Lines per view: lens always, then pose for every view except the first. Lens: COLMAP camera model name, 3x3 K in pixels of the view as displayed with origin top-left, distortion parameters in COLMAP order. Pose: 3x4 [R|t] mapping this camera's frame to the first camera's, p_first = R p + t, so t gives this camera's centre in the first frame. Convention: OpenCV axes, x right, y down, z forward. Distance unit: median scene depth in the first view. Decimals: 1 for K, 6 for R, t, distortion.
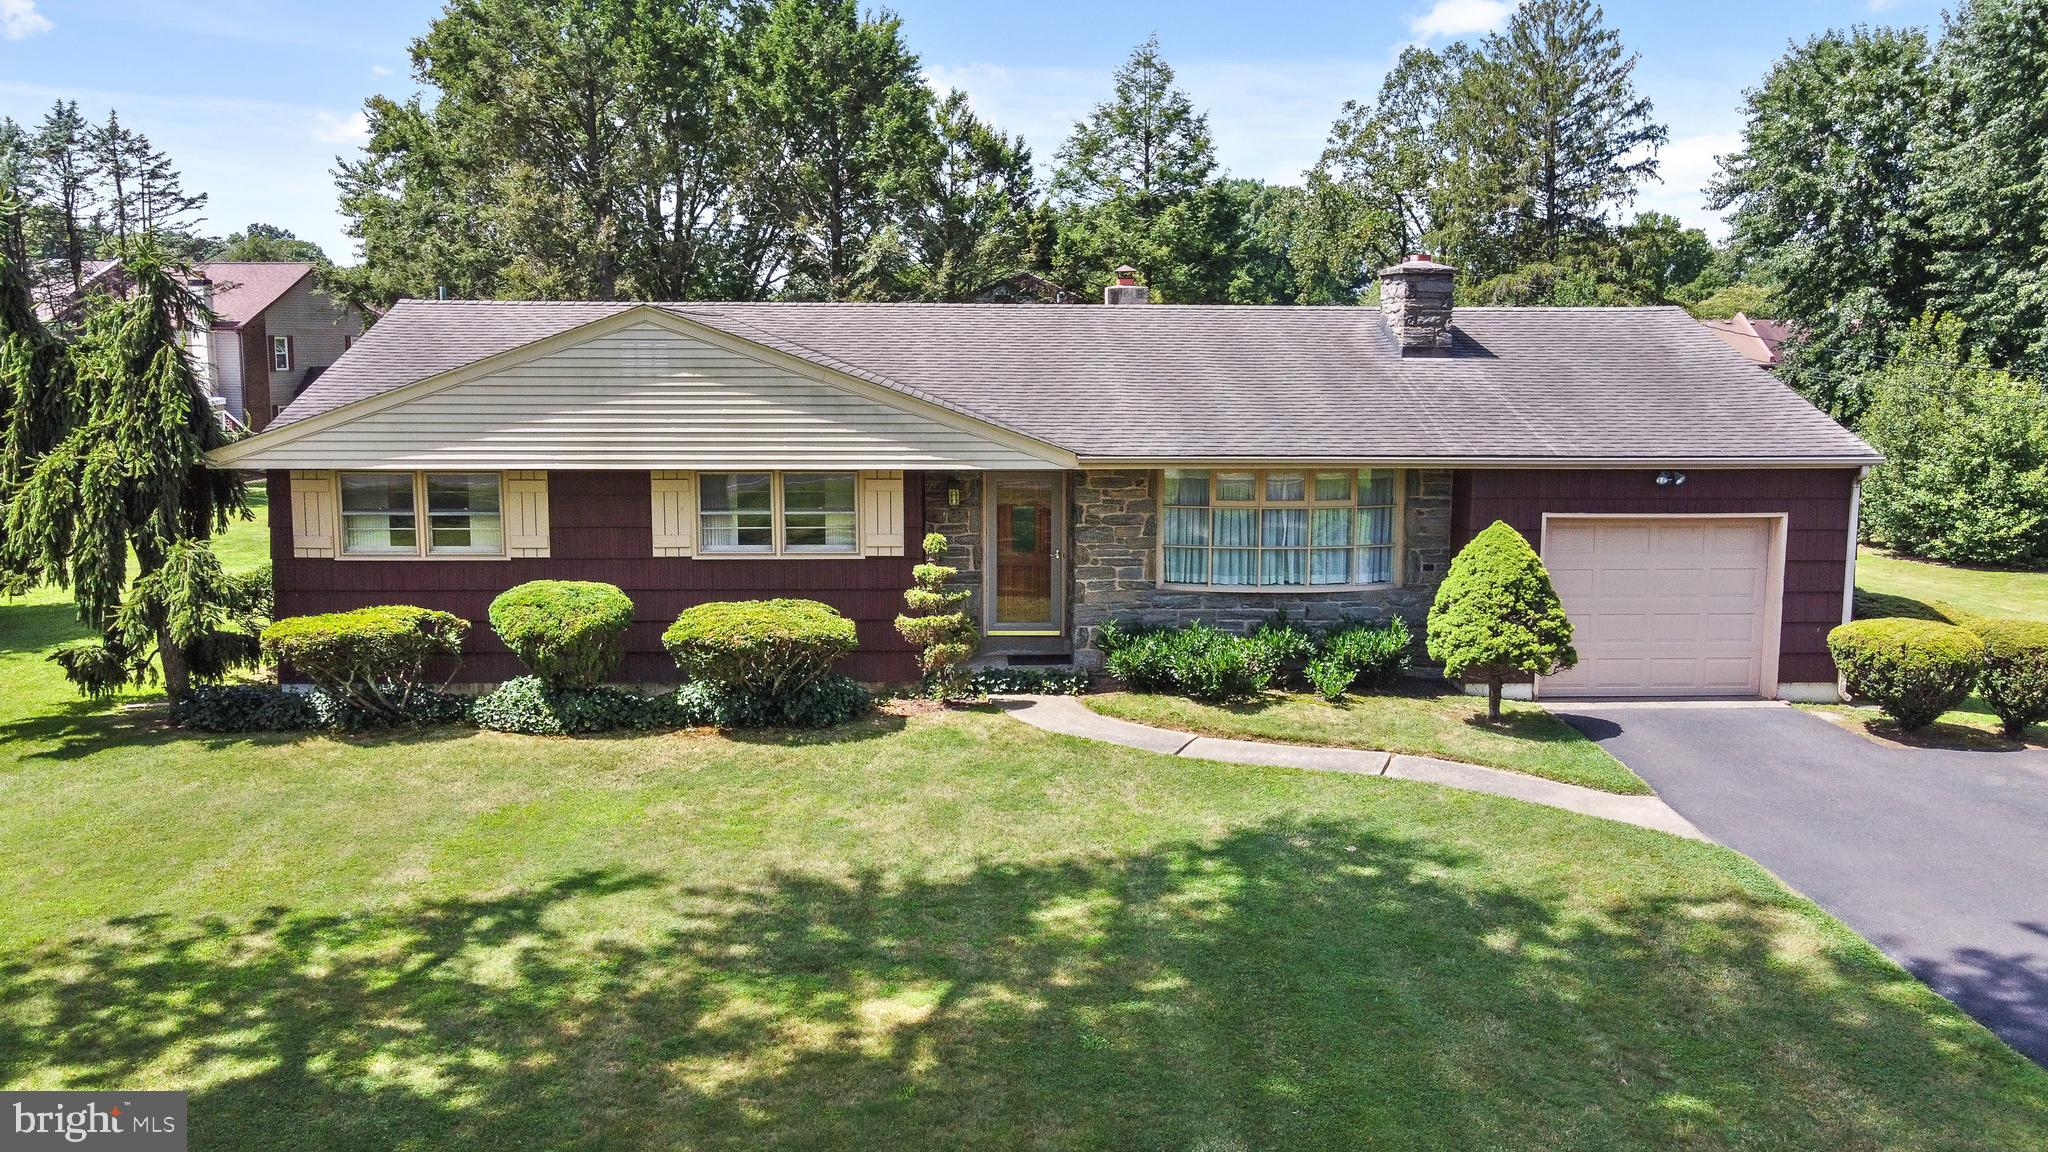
lens RADIAL K [[1467.4, 0, 1024.0], [0, 1467.4, 576.0], [0, 0, 1]] dist [0.074965, -0.001630]
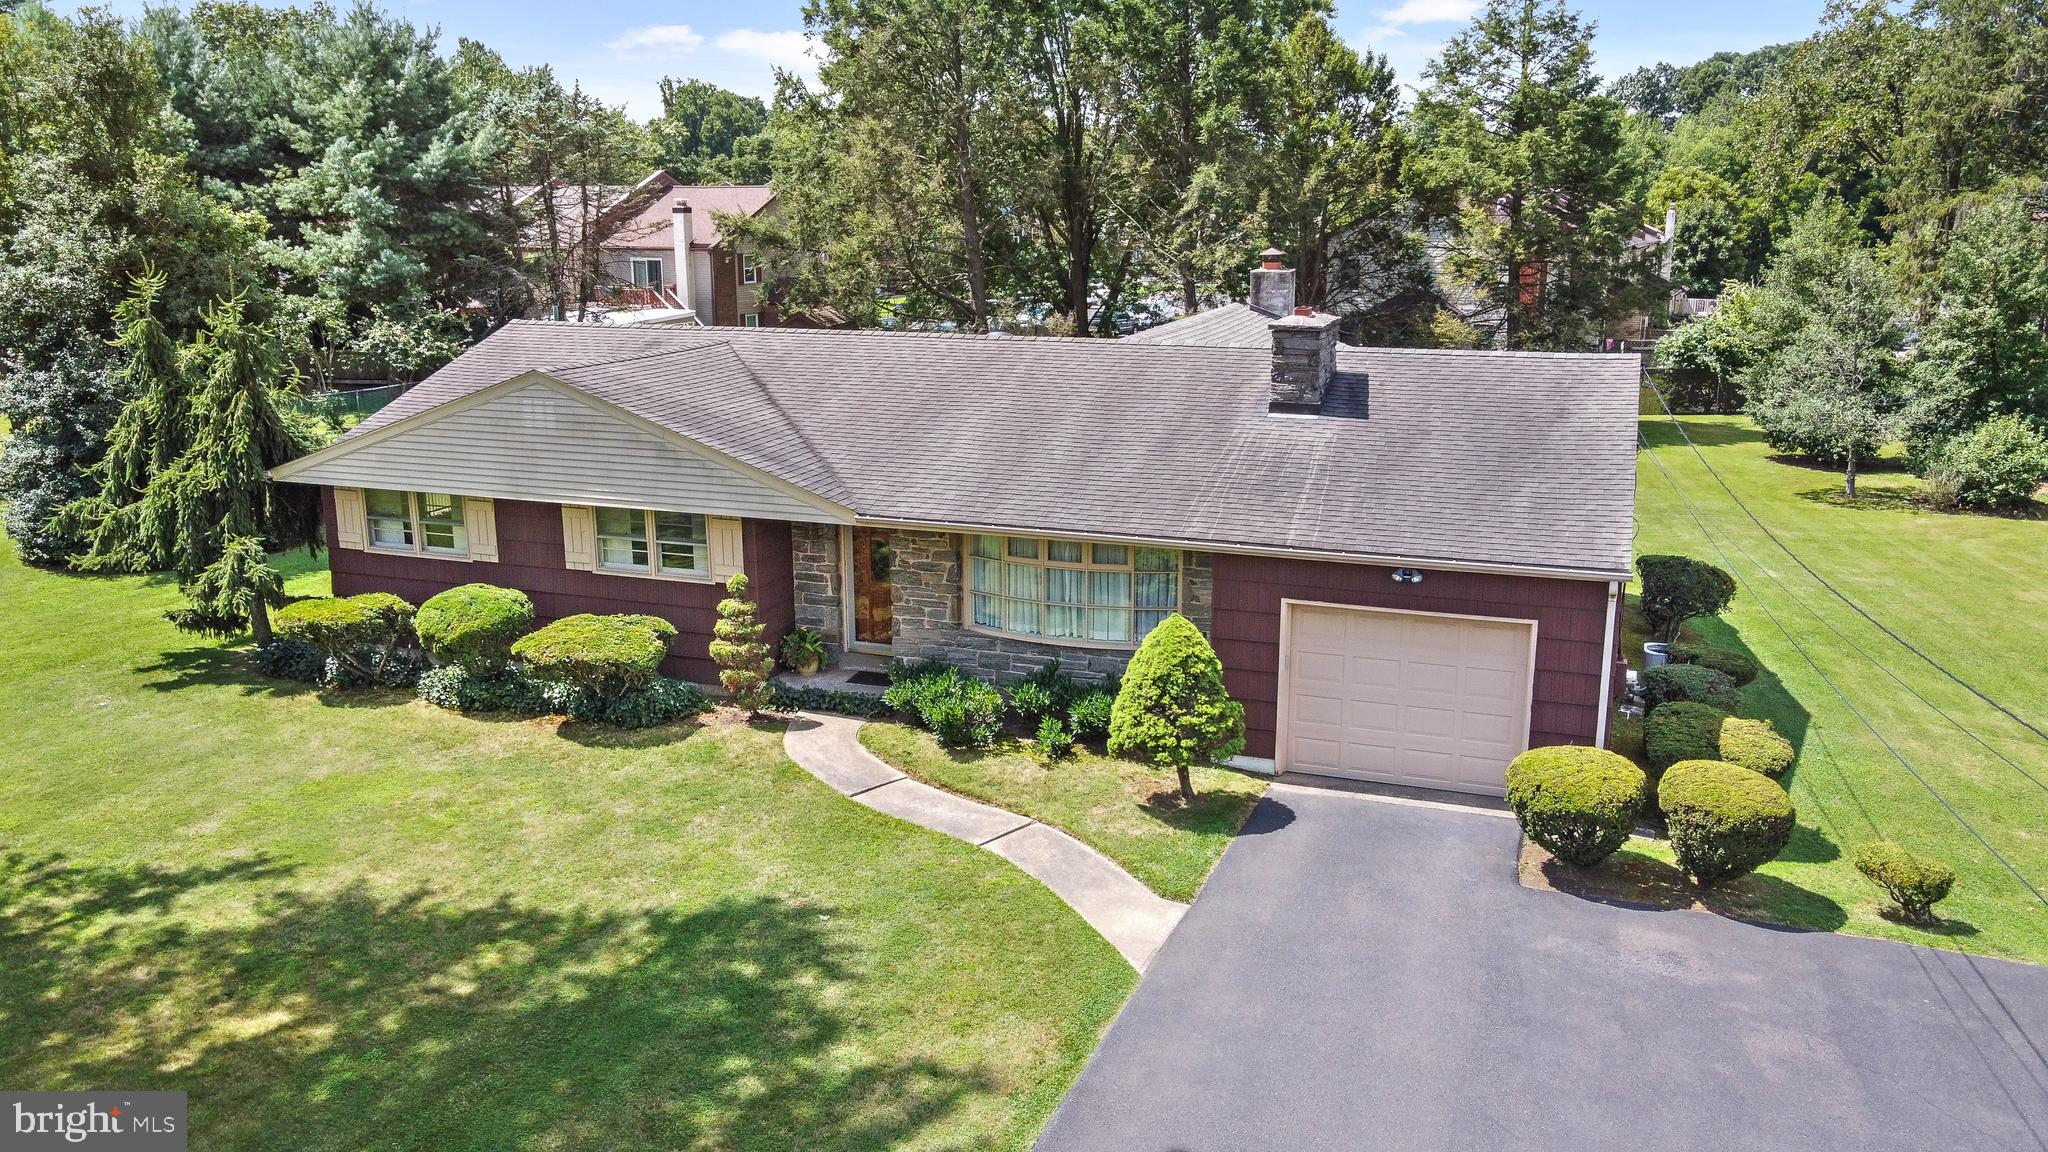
lens RADIAL K [[1420.1, 0, 1120.8], [0, 1420.1, 580.1], [0, 0, 1]] dist [0.075688, -0.000902]
pose [[0.932544, 0.089264, -0.349847, 0.643315], [-0.050436, 0.991662, 0.118586, -0.180863], [0.357515, -0.092942, 0.929271, 0.051722]]
